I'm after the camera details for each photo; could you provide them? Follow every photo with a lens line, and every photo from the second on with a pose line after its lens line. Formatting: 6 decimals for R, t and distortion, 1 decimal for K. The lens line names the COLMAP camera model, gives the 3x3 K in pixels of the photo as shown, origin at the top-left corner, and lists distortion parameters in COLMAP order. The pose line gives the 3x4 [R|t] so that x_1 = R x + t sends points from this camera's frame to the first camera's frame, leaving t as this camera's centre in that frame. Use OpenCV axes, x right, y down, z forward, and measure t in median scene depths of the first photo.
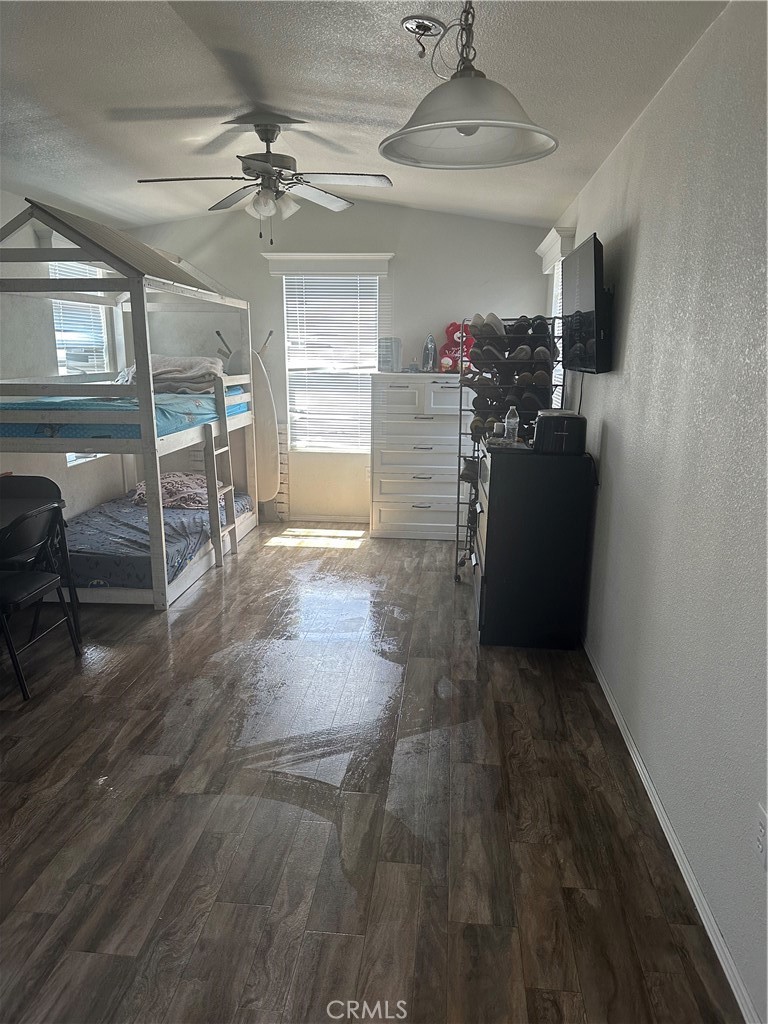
lens RADIAL K [[724.9, 0, 387.6], [0, 724.9, 513.5], [0, 0, 1]] dist [0.046742, -0.068298]
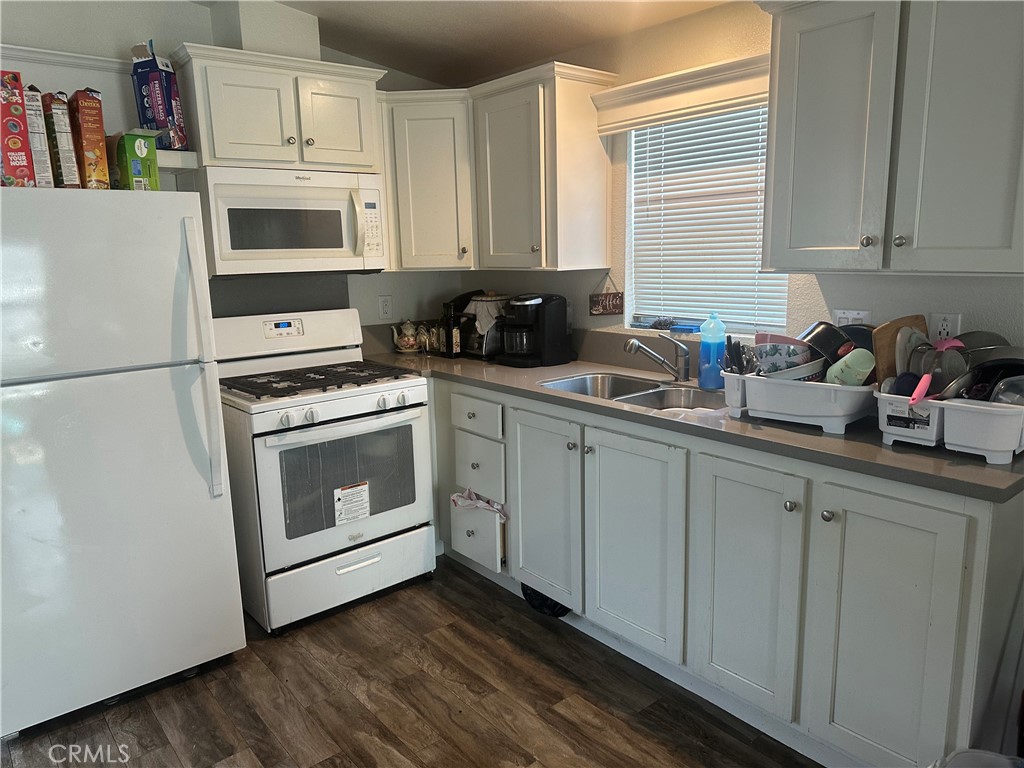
lens RADIAL K [[724.9, 0, 506.9], [0, 724.9, 387.5], [0, 0, 1]] dist [0.046742, -0.068298]
pose [[-0.715054, 0.136661, -0.685582, 0.481375], [-0.132567, 0.936403, 0.324925, -0.394310], [0.686385, 0.323224, -0.651461, 1.742883]]
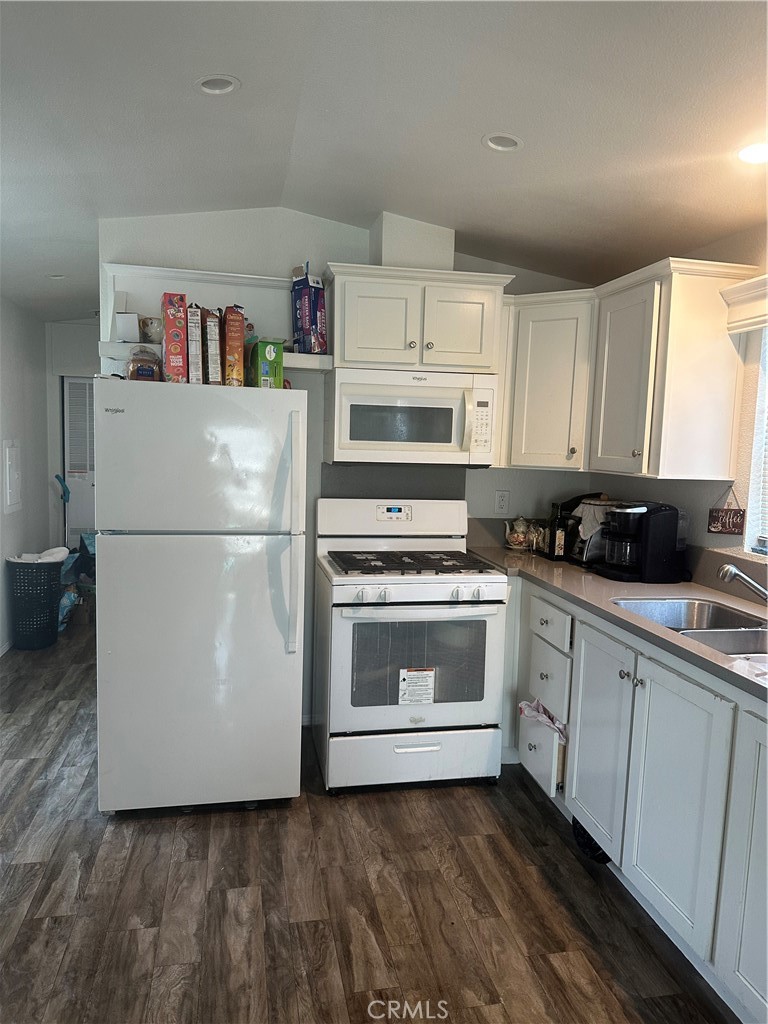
lens RADIAL K [[724.9, 0, 378.0], [0, 724.9, 522.8], [0, 0, 1]] dist [0.046742, -0.068298]
pose [[-0.959959, -0.009705, -0.279971, 0.236203], [-0.099966, 0.945470, 0.309988, -0.440380], [0.261696, 0.325564, -0.908583, 1.889461]]
